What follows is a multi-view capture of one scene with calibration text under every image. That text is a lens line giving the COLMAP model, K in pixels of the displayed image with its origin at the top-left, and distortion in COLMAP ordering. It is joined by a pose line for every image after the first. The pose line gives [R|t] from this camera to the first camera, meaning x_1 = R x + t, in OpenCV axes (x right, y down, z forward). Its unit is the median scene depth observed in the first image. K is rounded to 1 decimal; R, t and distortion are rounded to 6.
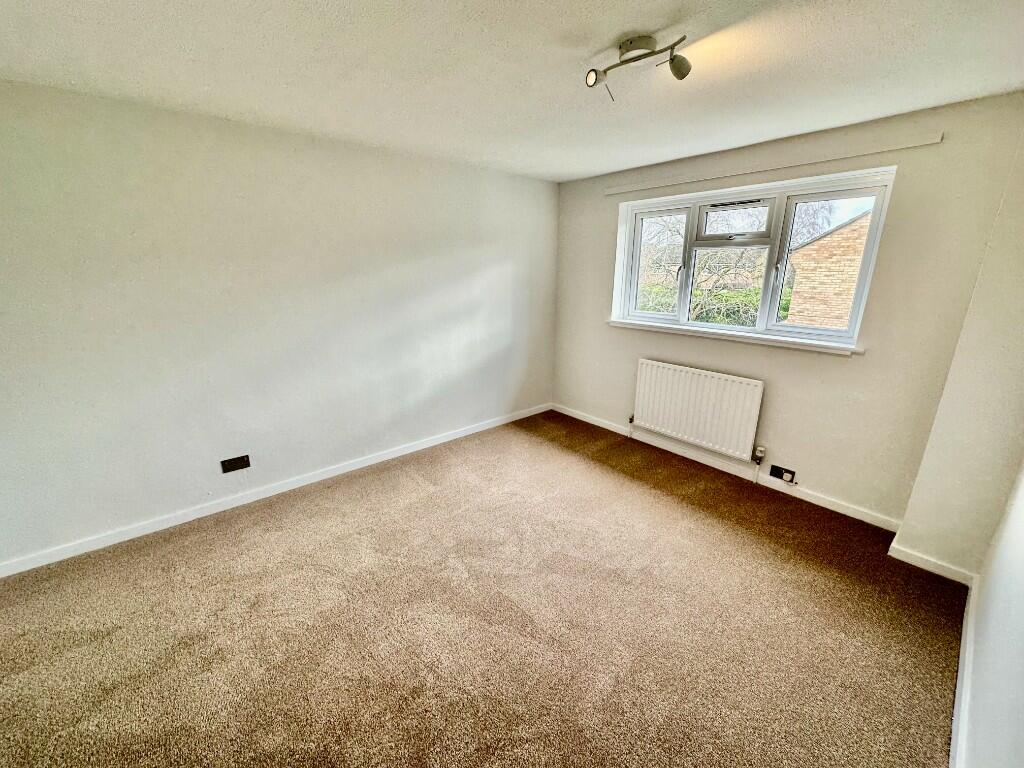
lens RADIAL K [[406.5, 0, 512.0], [0, 406.5, 384.0], [0, 0, 1]] dist [0.000476, 0.000080]
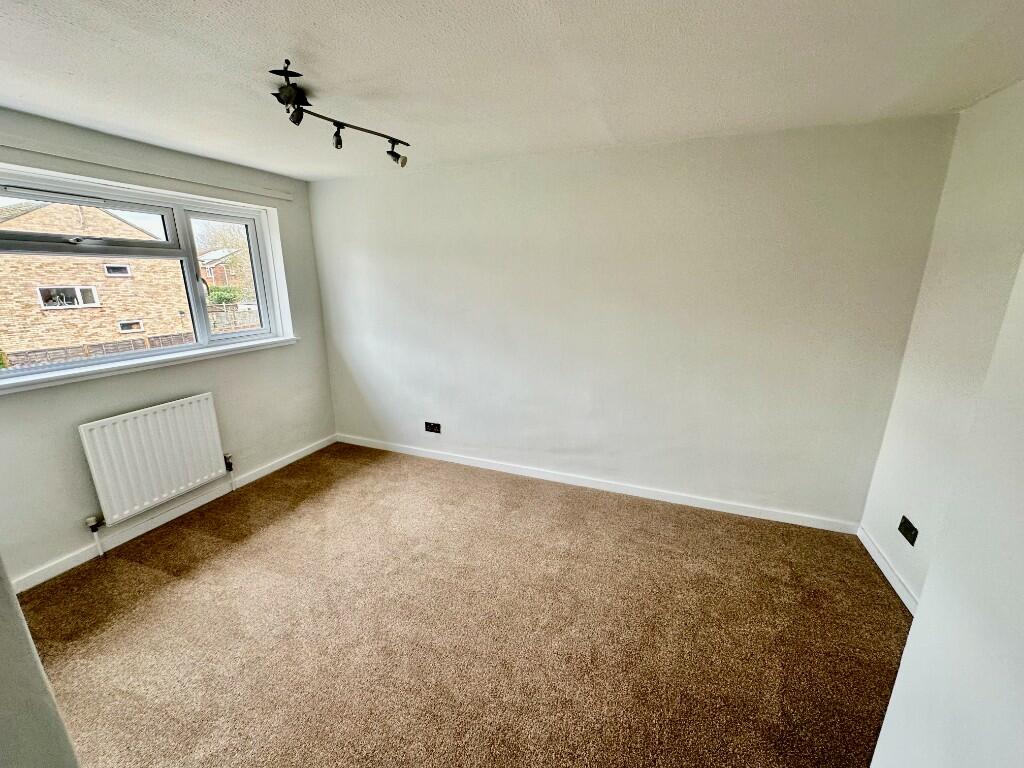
lens RADIAL K [[406.5, 0, 512.0], [0, 406.5, 384.0], [0, 0, 1]] dist [0.000476, 0.000080]
pose [[-0.449336, -0.227975, 0.863785, -0.661157], [0.251048, 0.895707, 0.366994, -0.238612], [-0.857364, 0.381755, -0.345240, 0.816550]]
